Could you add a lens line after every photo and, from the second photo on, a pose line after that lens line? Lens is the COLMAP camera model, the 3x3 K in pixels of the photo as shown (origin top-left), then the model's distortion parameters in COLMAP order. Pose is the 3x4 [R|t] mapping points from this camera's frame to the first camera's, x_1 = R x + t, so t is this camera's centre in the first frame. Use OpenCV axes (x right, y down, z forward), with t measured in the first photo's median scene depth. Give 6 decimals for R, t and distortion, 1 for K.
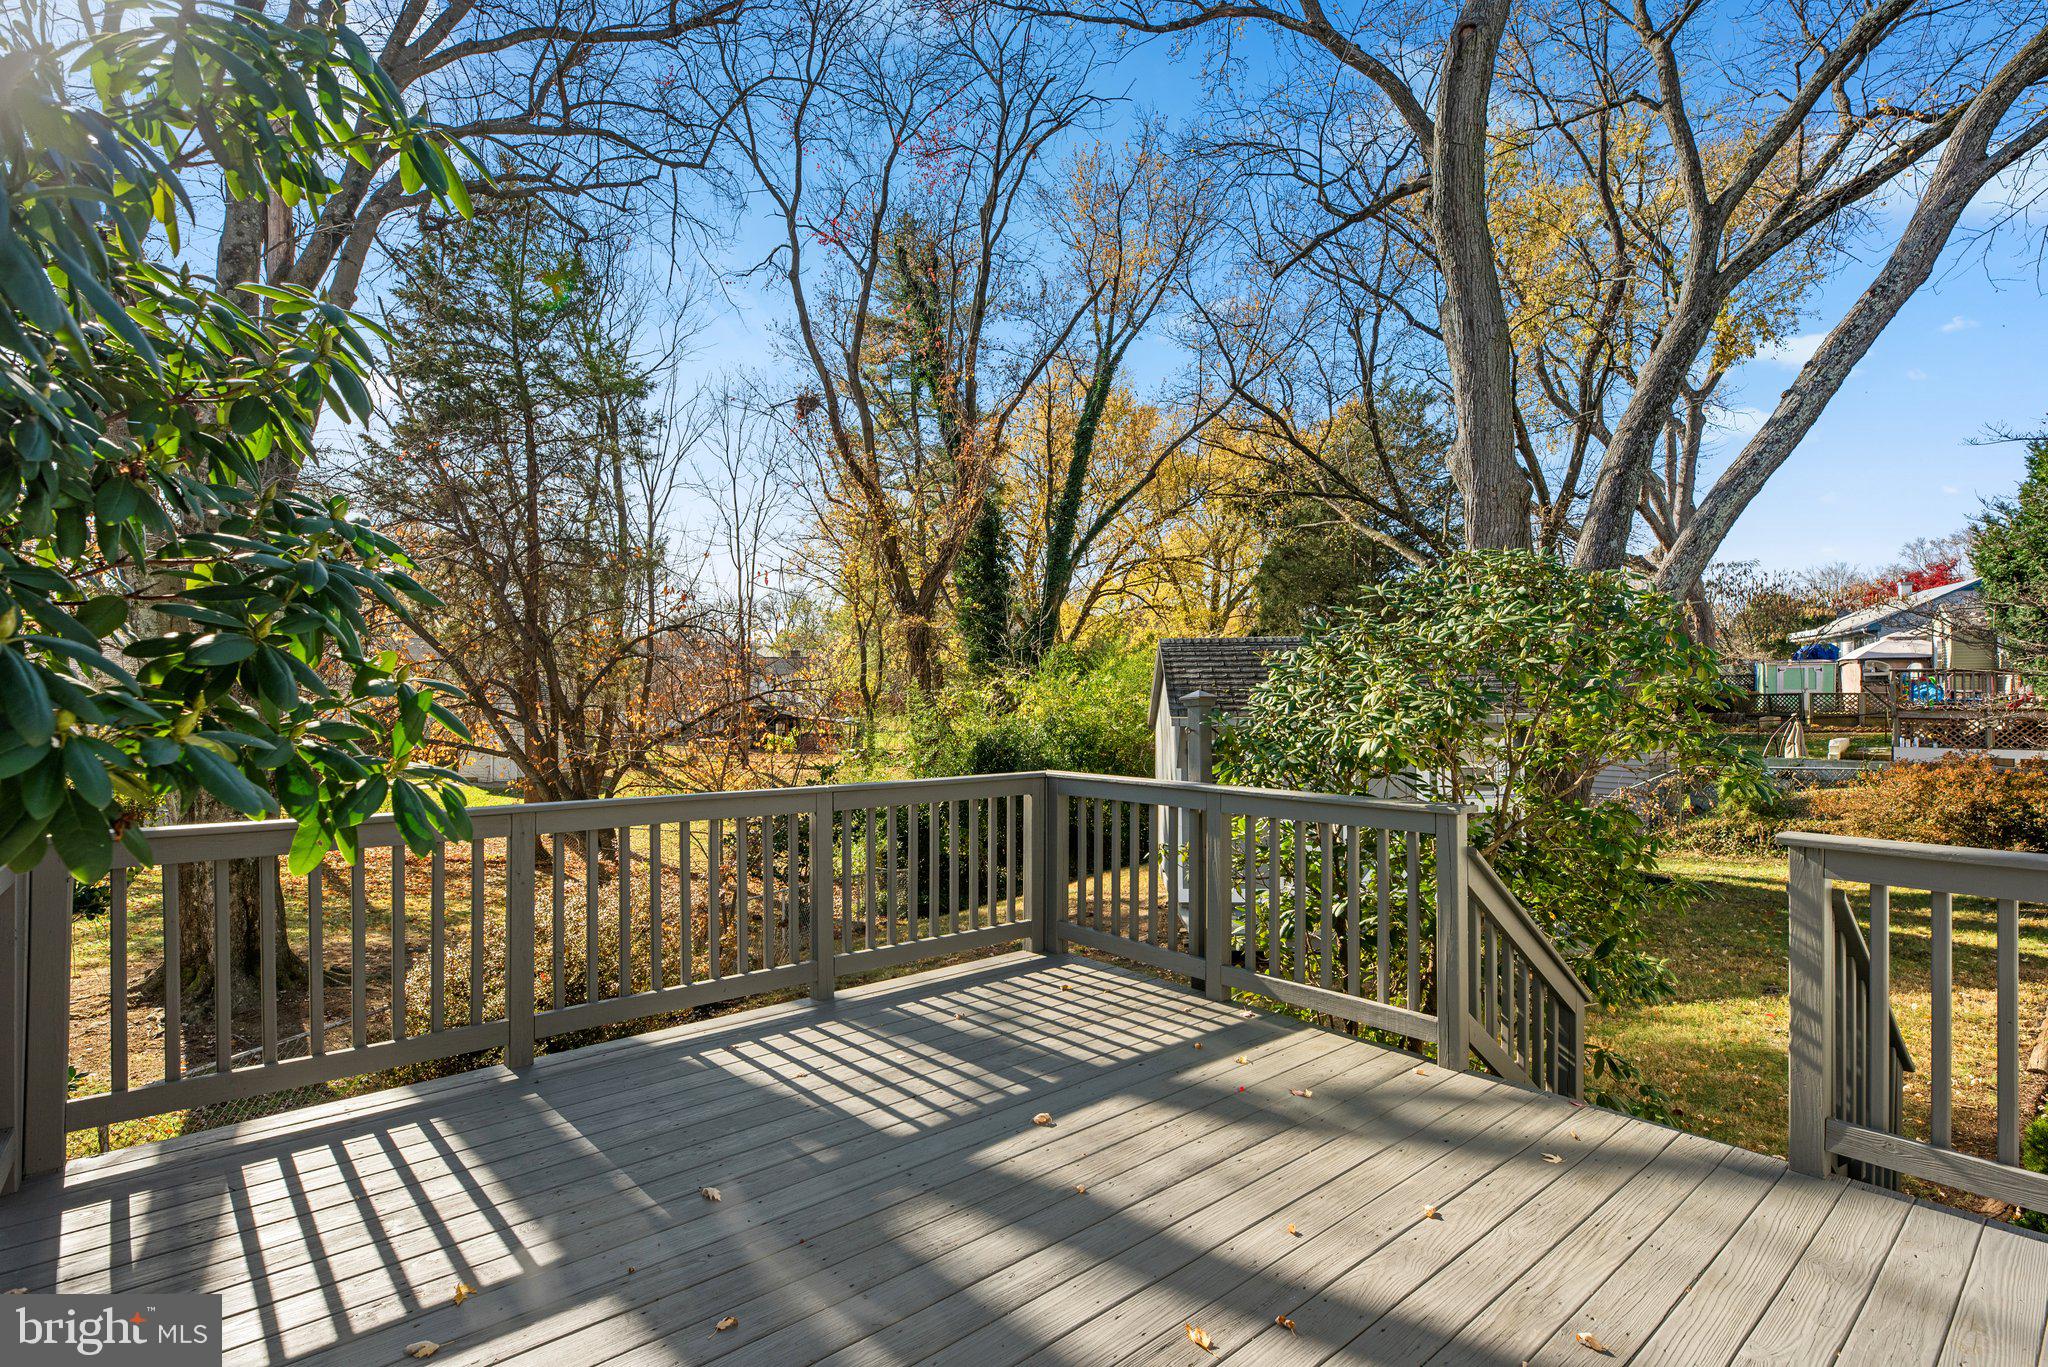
lens RADIAL K [[986.7, 0, 1024.0], [0, 986.7, 683.5], [0, 0, 1]] dist [-0.002379, -0.000883]
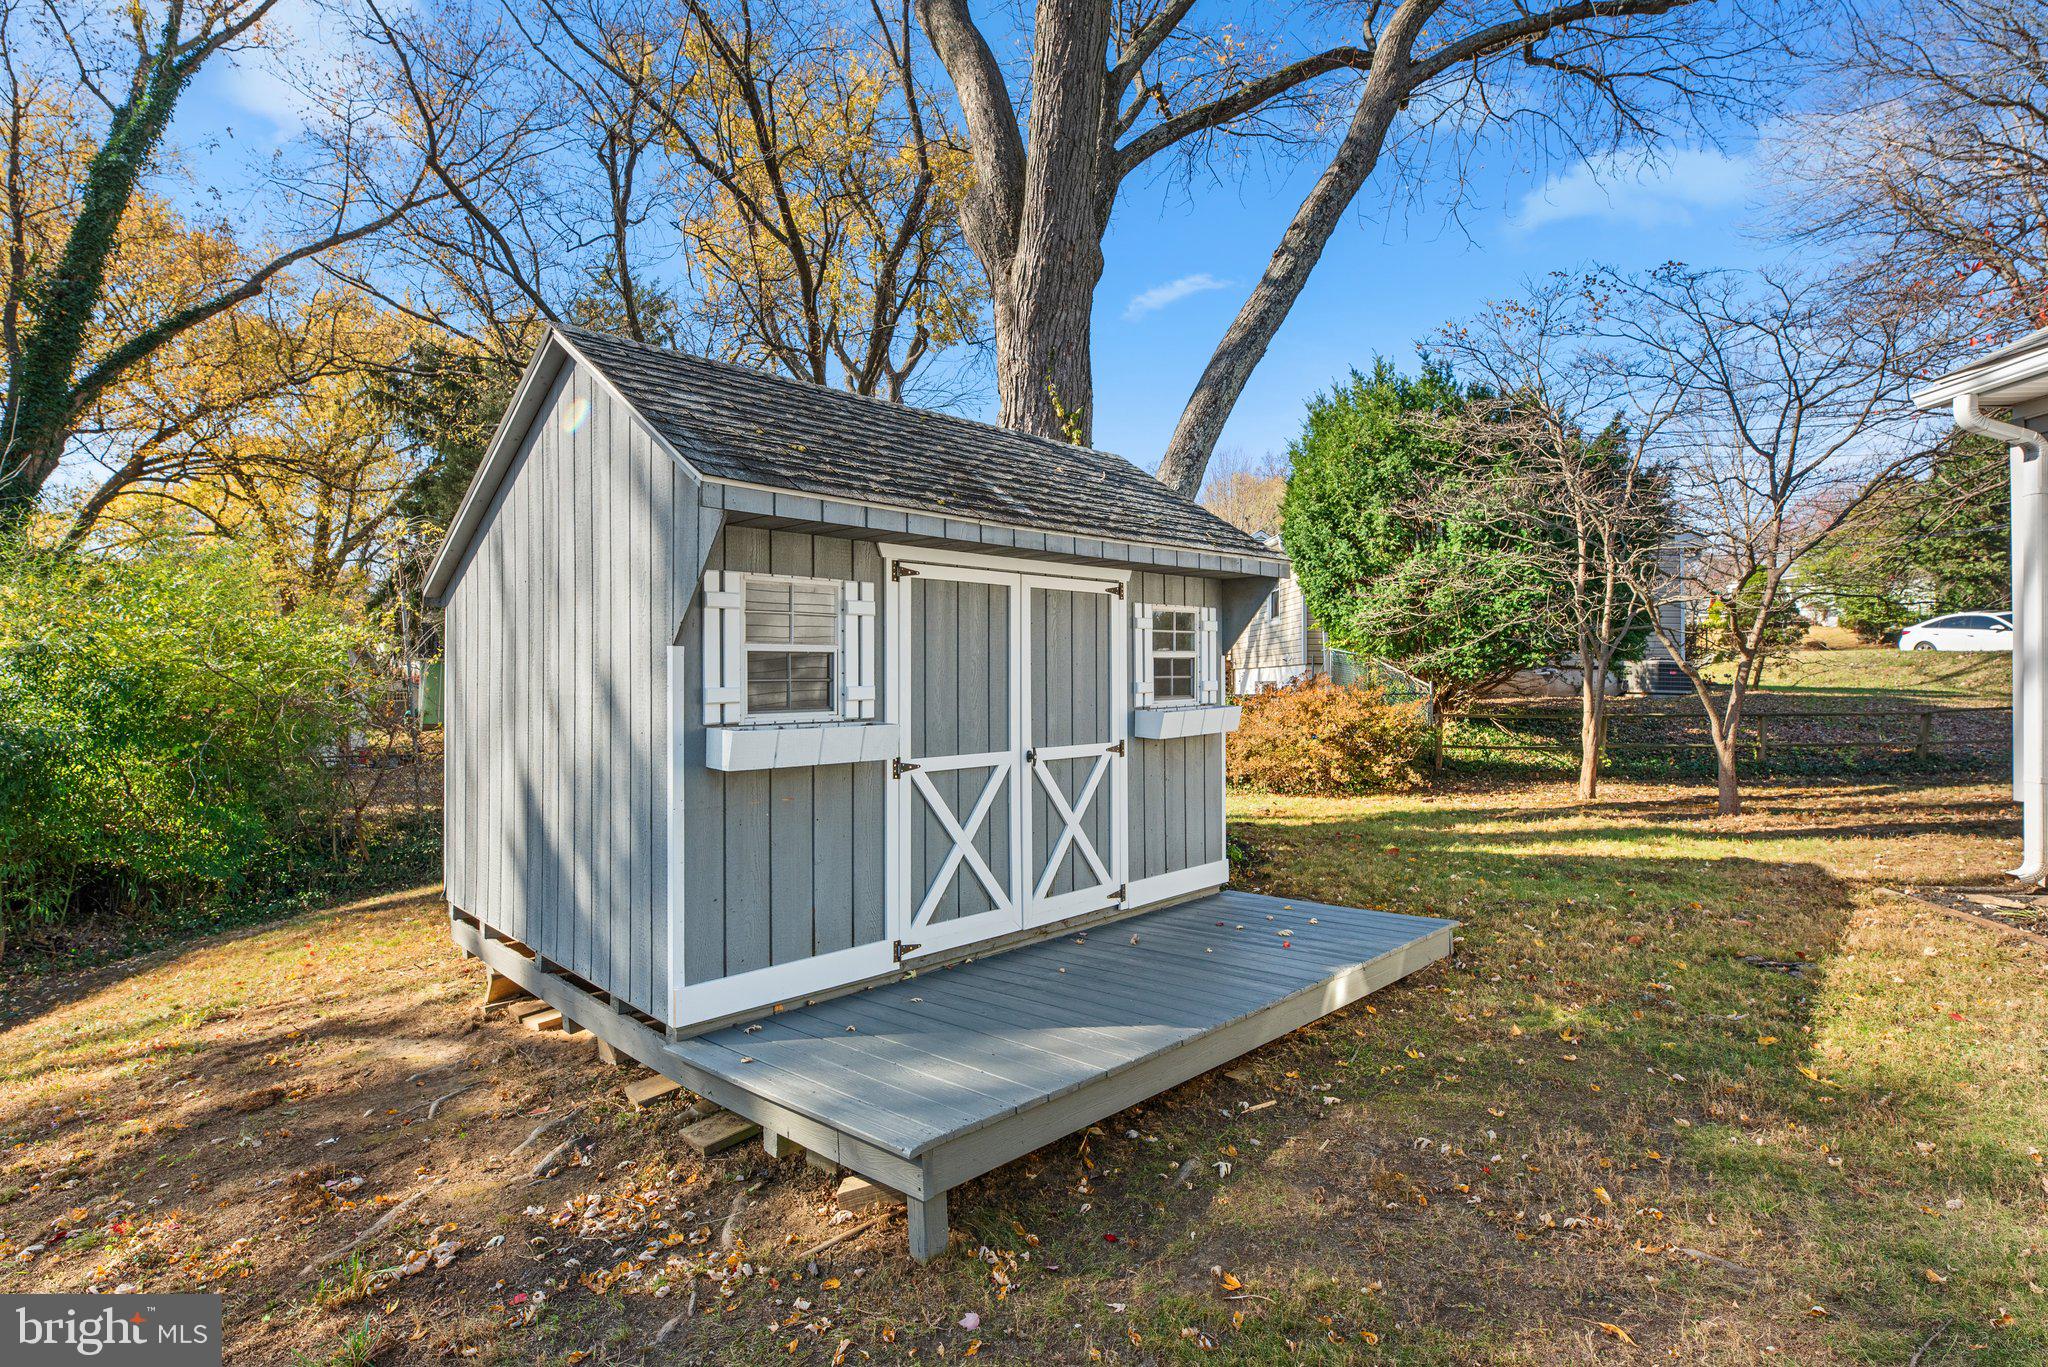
lens RADIAL K [[986.7, 0, 1024.0], [0, 986.7, 683.5], [0, 0, 1]] dist [-0.002379, -0.000883]
pose [[0.667461, 0.004701, 0.744630, -0.007663], [-0.010849, 0.999935, 0.003412, 0.031366], [-0.744565, -0.010356, 0.667469, 0.215912]]
